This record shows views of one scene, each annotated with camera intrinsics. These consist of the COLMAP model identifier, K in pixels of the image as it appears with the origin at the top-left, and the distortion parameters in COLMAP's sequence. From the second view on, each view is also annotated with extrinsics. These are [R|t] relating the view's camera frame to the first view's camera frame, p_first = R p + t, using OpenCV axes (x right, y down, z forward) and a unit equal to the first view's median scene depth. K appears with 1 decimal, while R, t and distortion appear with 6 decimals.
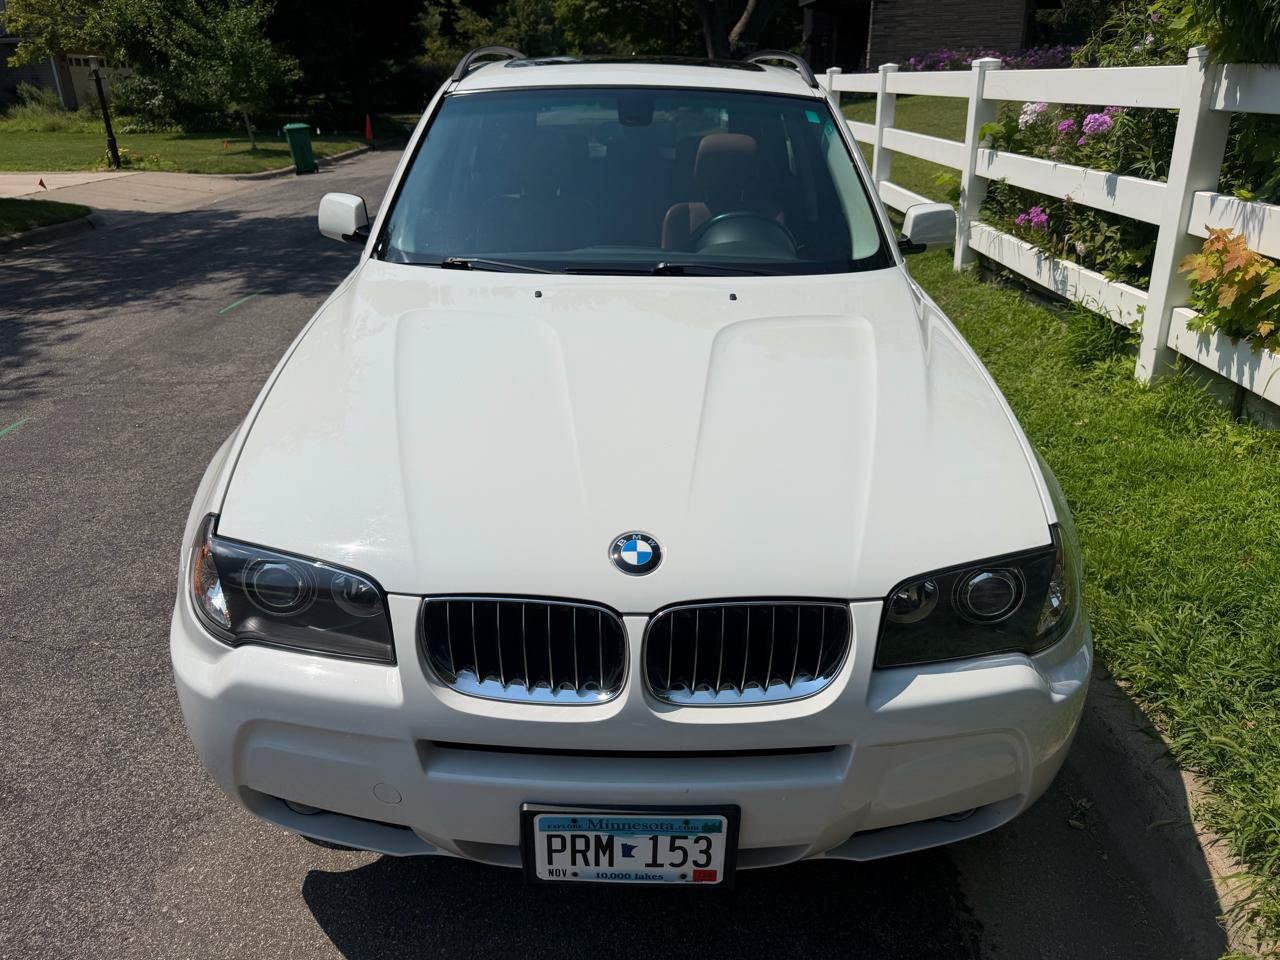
lens RADIAL K [[907.1, 0, 640.4], [0, 907.1, 481.3], [0, 0, 1]] dist [0.009718, -0.013421]
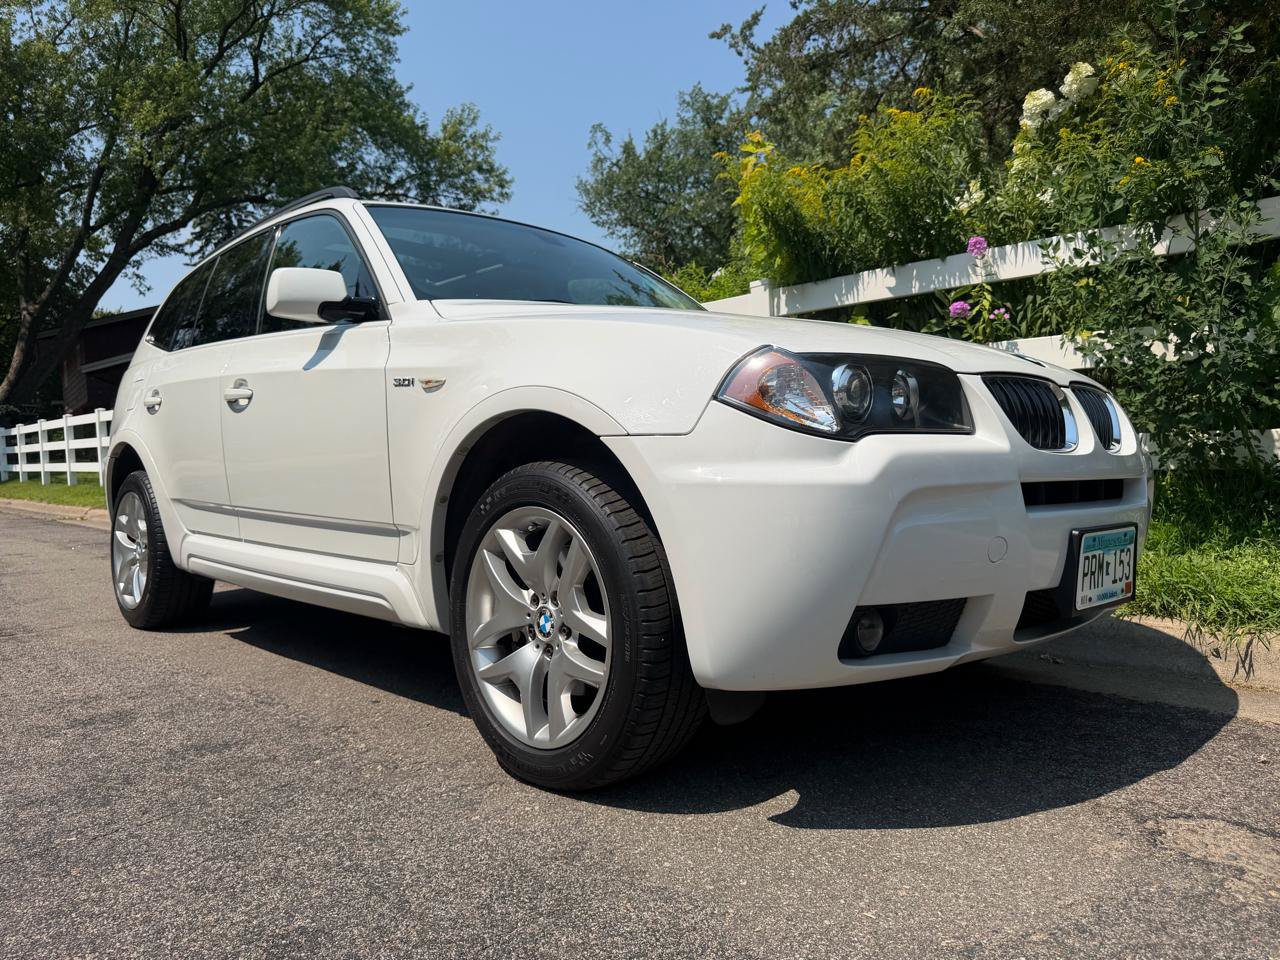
lens RADIAL K [[907.1, 0, 636.6], [0, 907.1, 468.2], [0, 0, 1]] dist [0.009718, -0.013421]
pose [[0.731239, -0.023173, 0.681727, -1.077456], [0.291983, 0.913866, -0.282126, 0.345952], [-0.616470, 0.405354, 0.675021, 0.372700]]
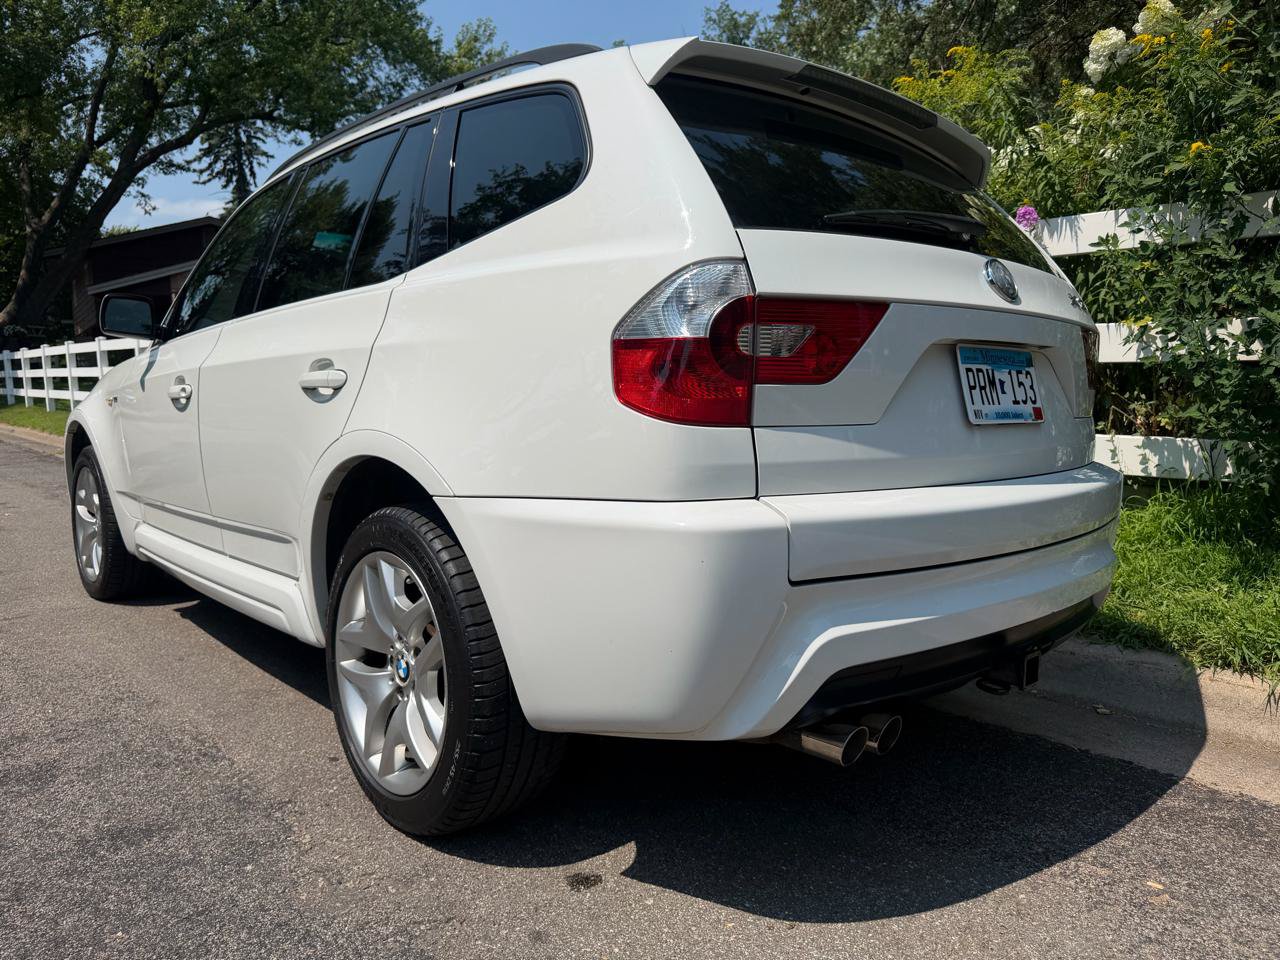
lens RADIAL K [[907.1, 0, 638.6], [0, 907.1, 473.6], [0, 0, 1]] dist [0.009718, -0.013421]
pose [[0.740174, -0.059658, 0.669763, -0.917360], [0.265373, 0.941122, -0.209442, 0.166508], [-0.617834, 0.332760, 0.712426, 0.462679]]
